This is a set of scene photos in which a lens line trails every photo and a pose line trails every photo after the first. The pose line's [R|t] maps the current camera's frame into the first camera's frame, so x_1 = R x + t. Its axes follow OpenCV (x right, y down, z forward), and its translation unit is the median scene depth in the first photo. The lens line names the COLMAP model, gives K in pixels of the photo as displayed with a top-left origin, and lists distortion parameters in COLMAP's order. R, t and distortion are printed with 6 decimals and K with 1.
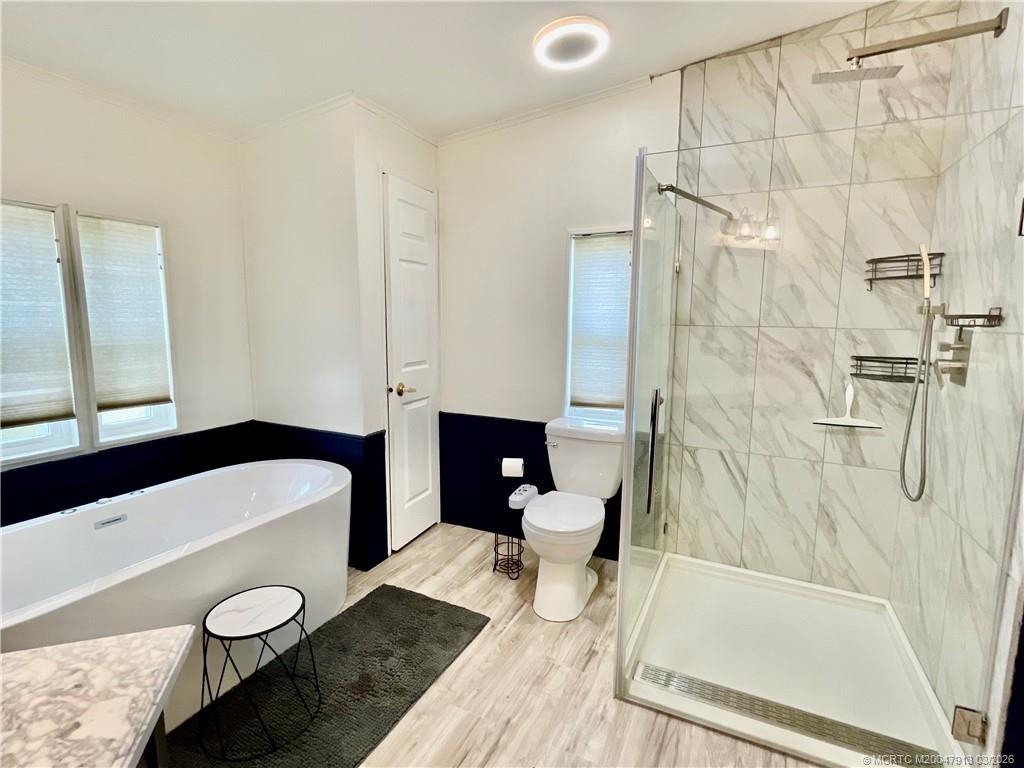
lens RADIAL K [[498.3, 0, 508.1], [0, 498.3, 382.7], [0, 0, 1]] dist [-0.000671, 0.000210]
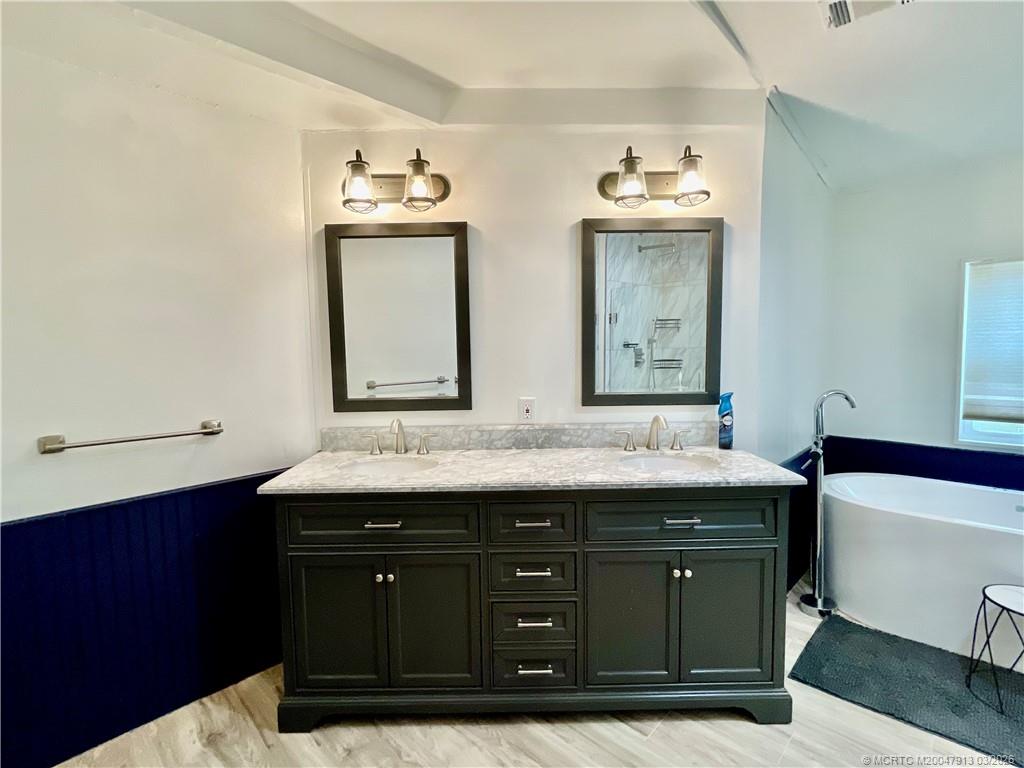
lens RADIAL K [[498.3, 0, 508.1], [0, 498.3, 382.7], [0, 0, 1]] dist [-0.000671, 0.000210]
pose [[-0.301960, 0.062119, -0.951295, 0.638379], [-0.112999, 0.988508, 0.100418, -0.003860], [0.946600, 0.137818, -0.291470, 0.102922]]
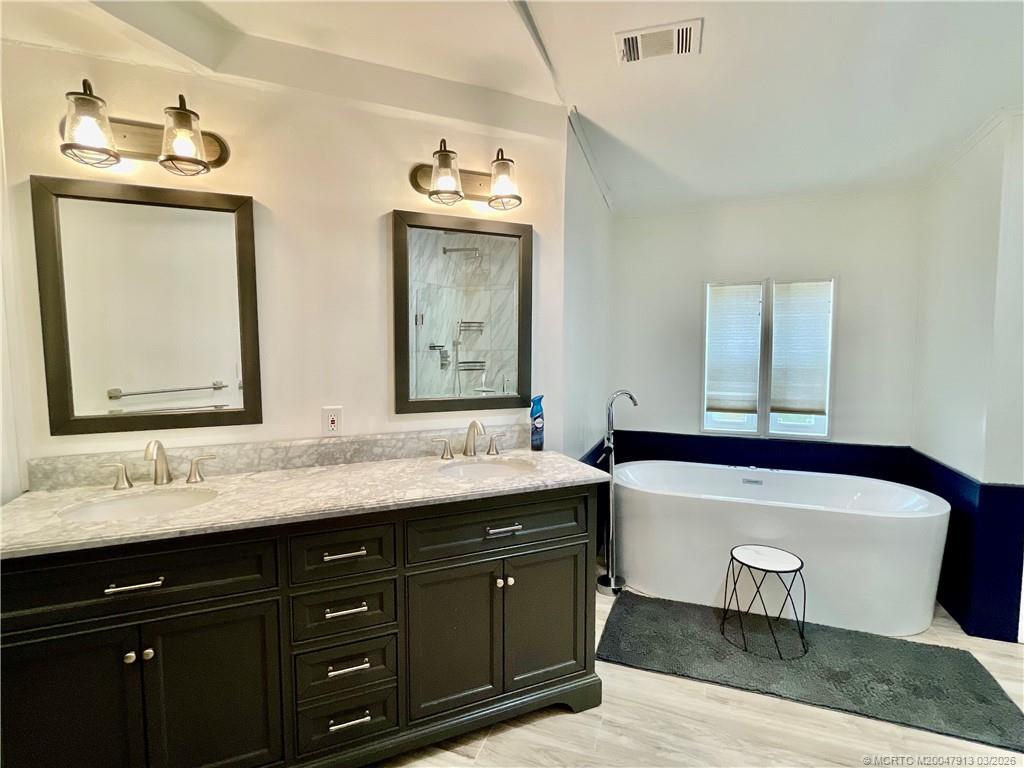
lens RADIAL K [[498.3, 0, 508.1], [0, 498.3, 382.7], [0, 0, 1]] dist [-0.000671, 0.000210]
pose [[0.090942, 0.062374, -0.993901, 0.577420], [-0.127861, 0.990508, 0.050461, -0.003891], [0.987614, 0.122492, 0.098054, 0.067940]]
